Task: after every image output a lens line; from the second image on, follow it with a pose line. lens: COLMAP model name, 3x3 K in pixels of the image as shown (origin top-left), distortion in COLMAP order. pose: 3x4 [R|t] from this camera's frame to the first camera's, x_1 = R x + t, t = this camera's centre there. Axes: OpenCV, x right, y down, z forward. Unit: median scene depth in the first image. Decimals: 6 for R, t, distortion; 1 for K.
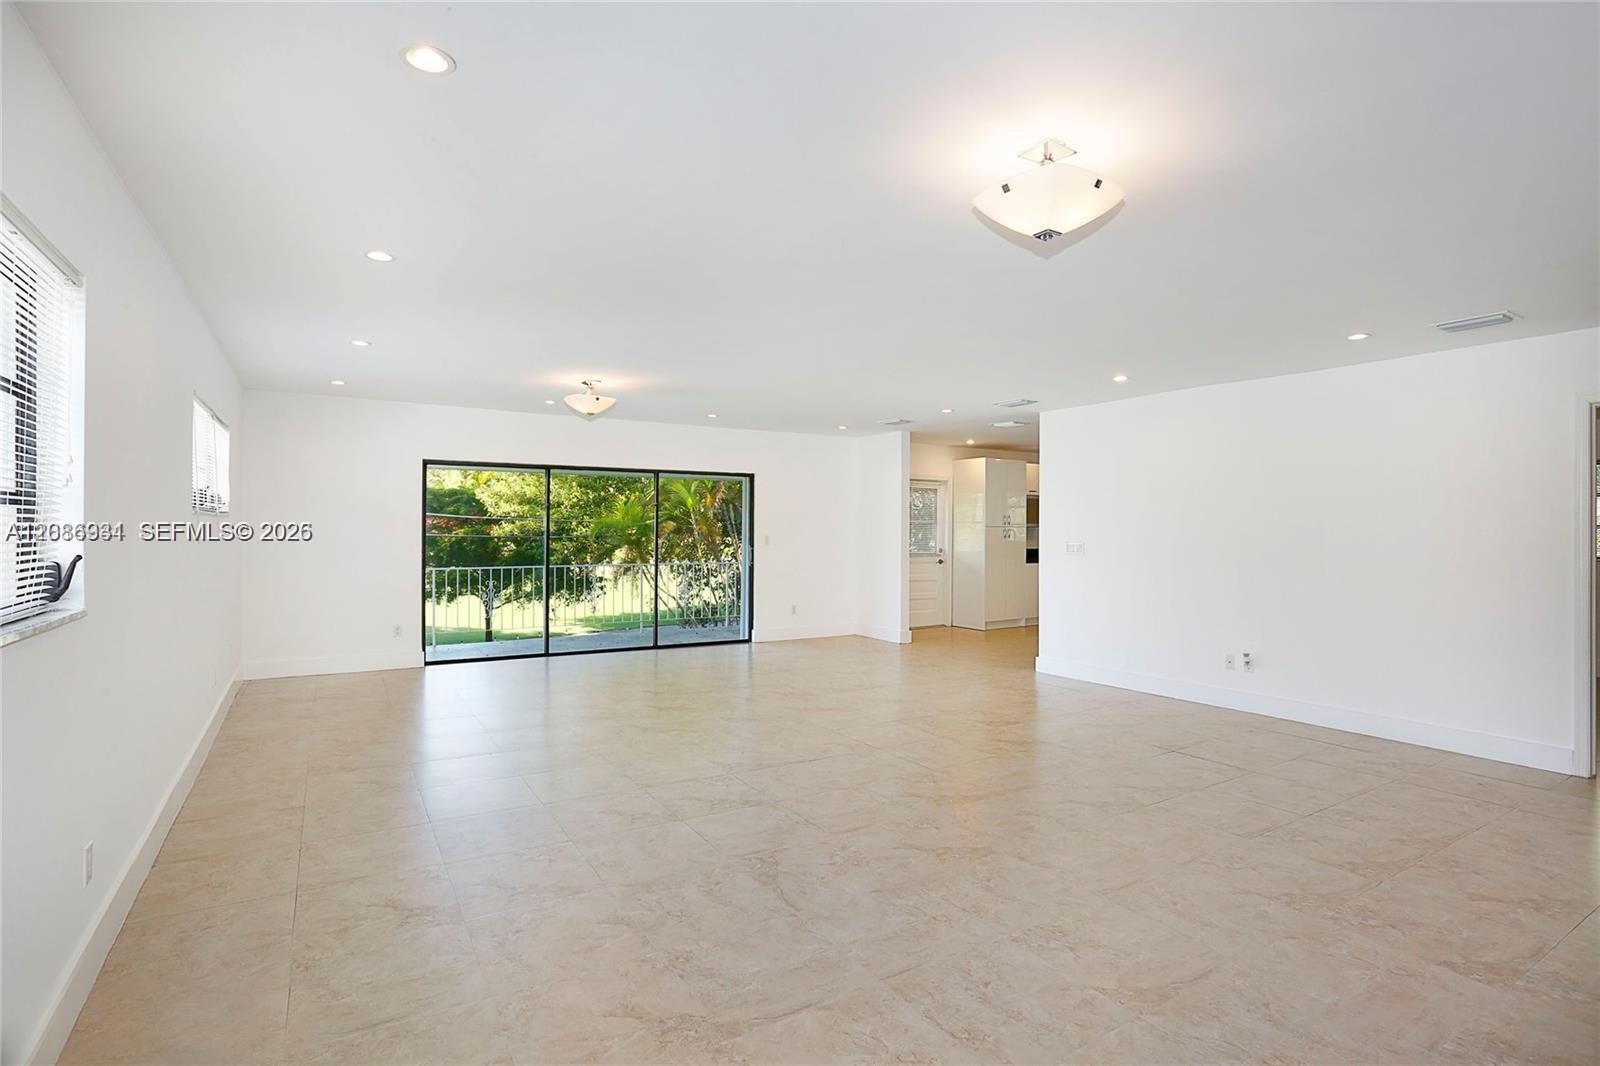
lens RADIAL K [[772.7, 0, 789.3], [0, 772.7, 557.6], [0, 0, 1]] dist [-0.009547, 0.004346]
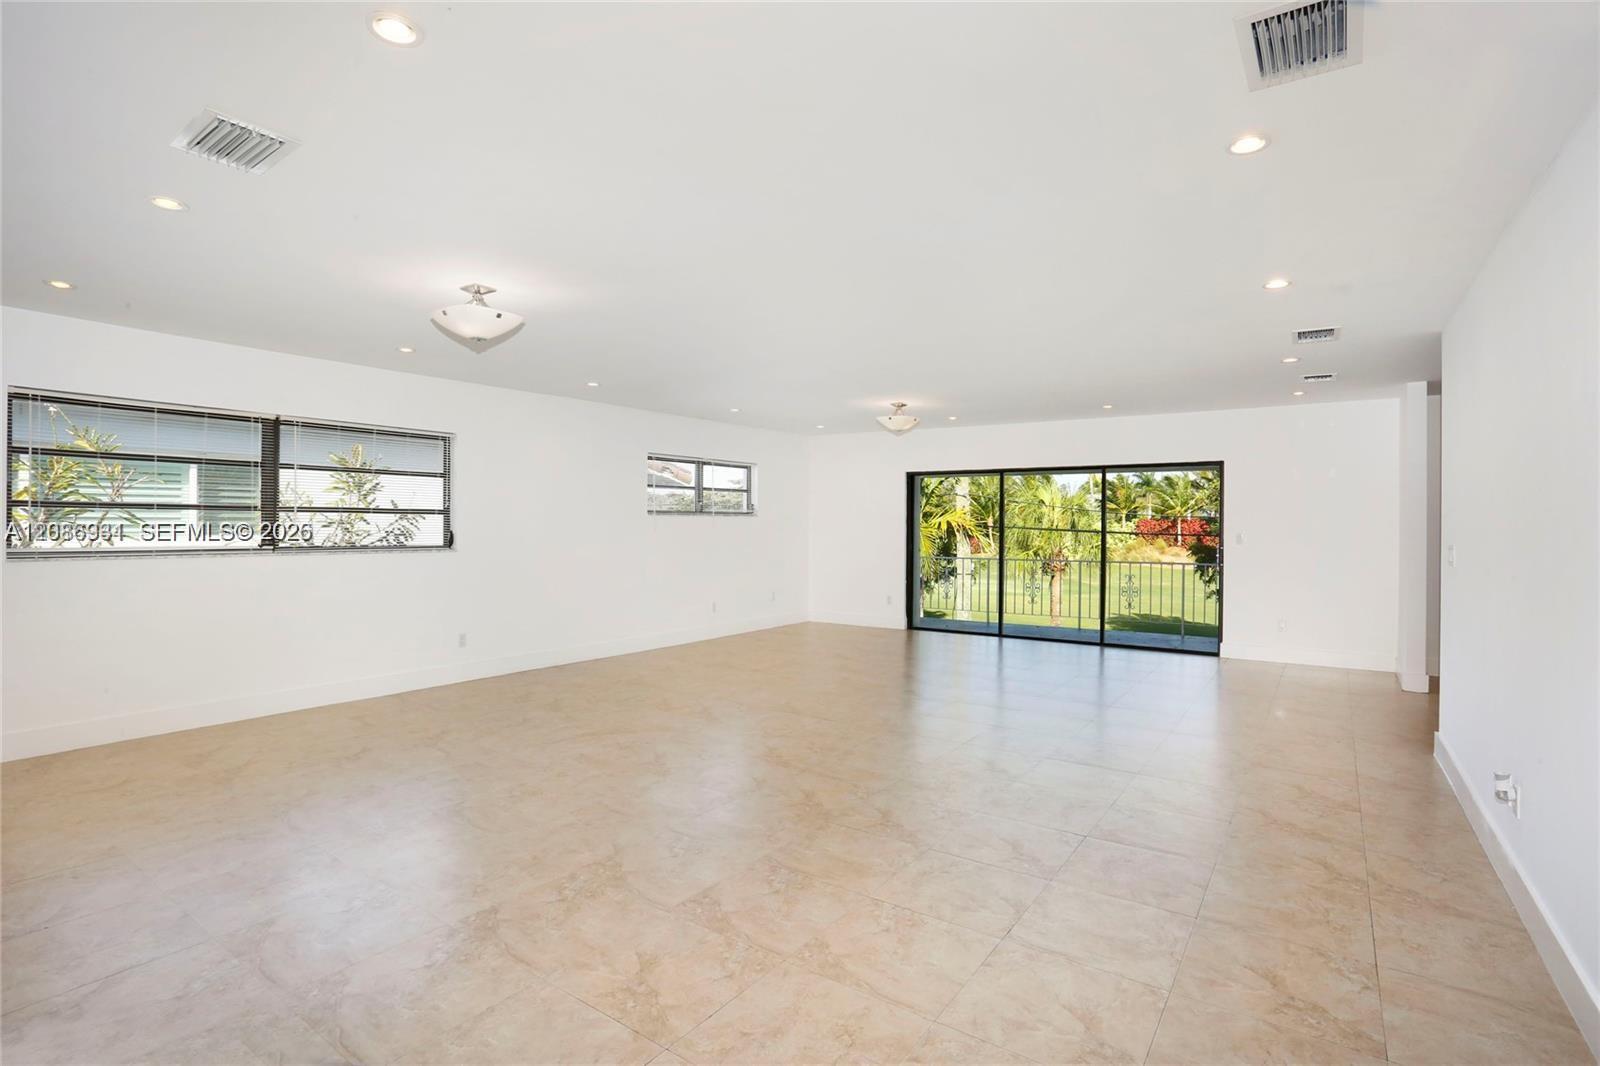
lens RADIAL K [[772.7, 0, 808.5], [0, 772.7, 527.6], [0, 0, 1]] dist [-0.009547, 0.004346]
pose [[0.379882, 0.004565, -0.925024, 1.418024], [-0.035181, 0.999336, -0.009517, -0.016449], [0.924366, 0.036159, 0.379791, 0.679662]]
